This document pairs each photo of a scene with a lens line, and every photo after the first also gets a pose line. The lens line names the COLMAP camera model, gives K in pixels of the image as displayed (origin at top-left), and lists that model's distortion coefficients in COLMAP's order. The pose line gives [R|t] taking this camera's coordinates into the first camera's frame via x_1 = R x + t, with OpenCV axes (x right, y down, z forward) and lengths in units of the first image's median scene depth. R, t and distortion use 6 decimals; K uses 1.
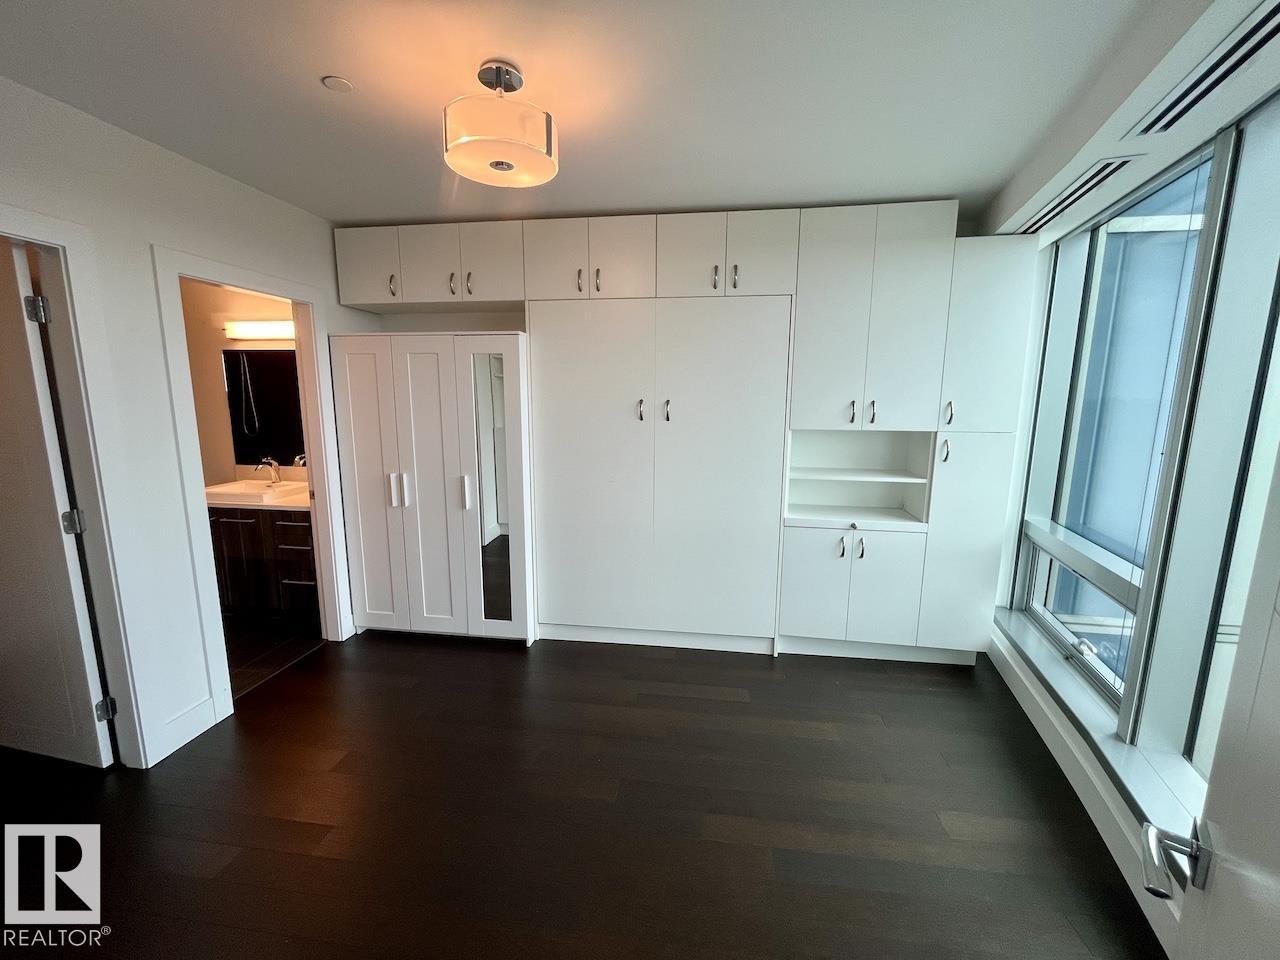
lens RADIAL K [[517.9, 0, 640.0], [0, 517.9, 480.0], [0, 0, 1]] dist [-0.001333, -0.000002]
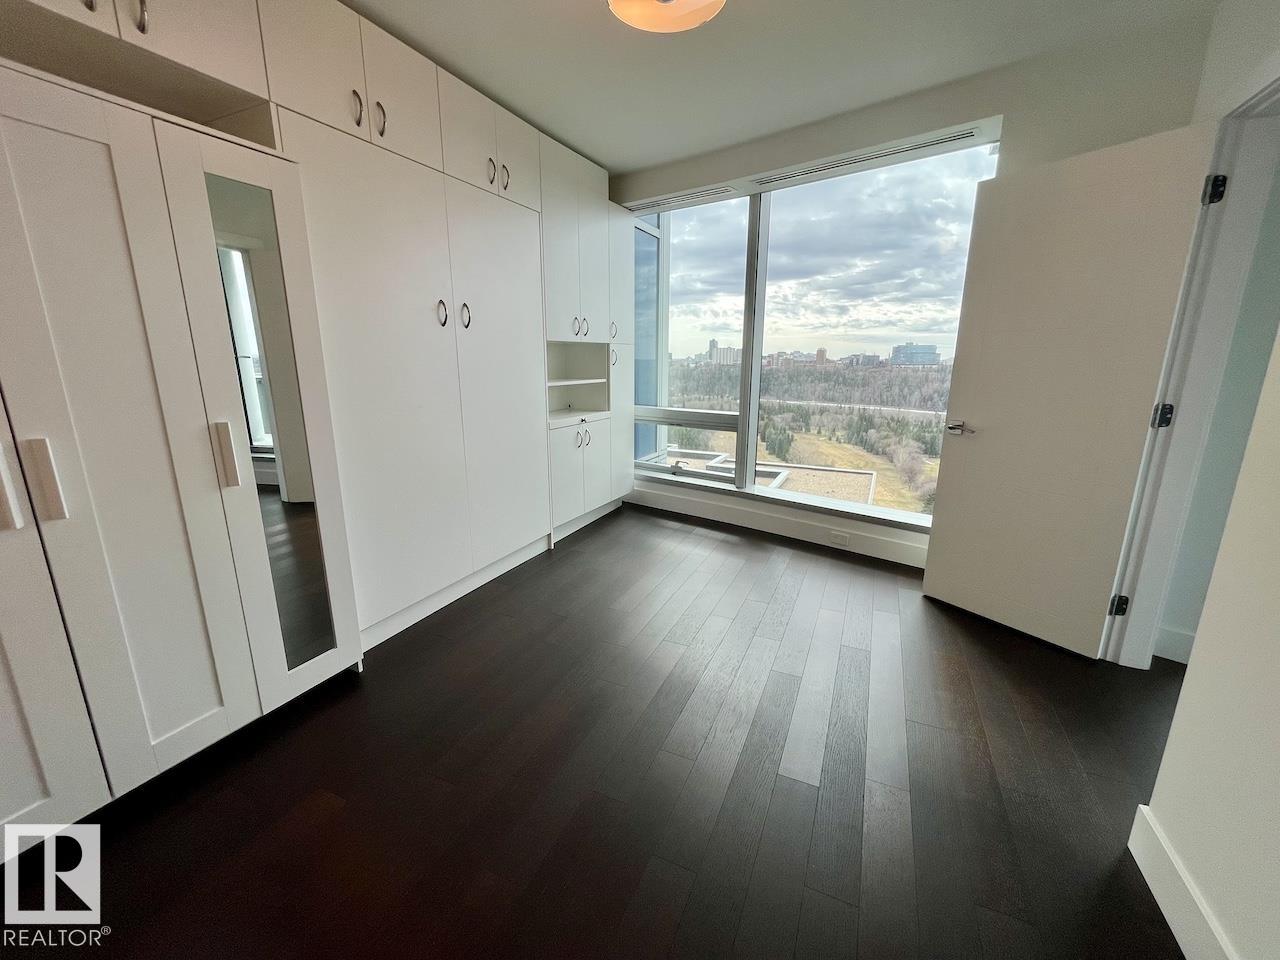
lens RADIAL K [[517.9, 0, 640.0], [0, 517.9, 480.0], [0, 0, 1]] dist [-0.001333, -0.000002]
pose [[0.299812, -0.224485, 0.927210, -0.717747], [0.151921, 0.970752, 0.185903, 0.016502], [-0.941824, 0.085126, 0.325147, 0.457894]]
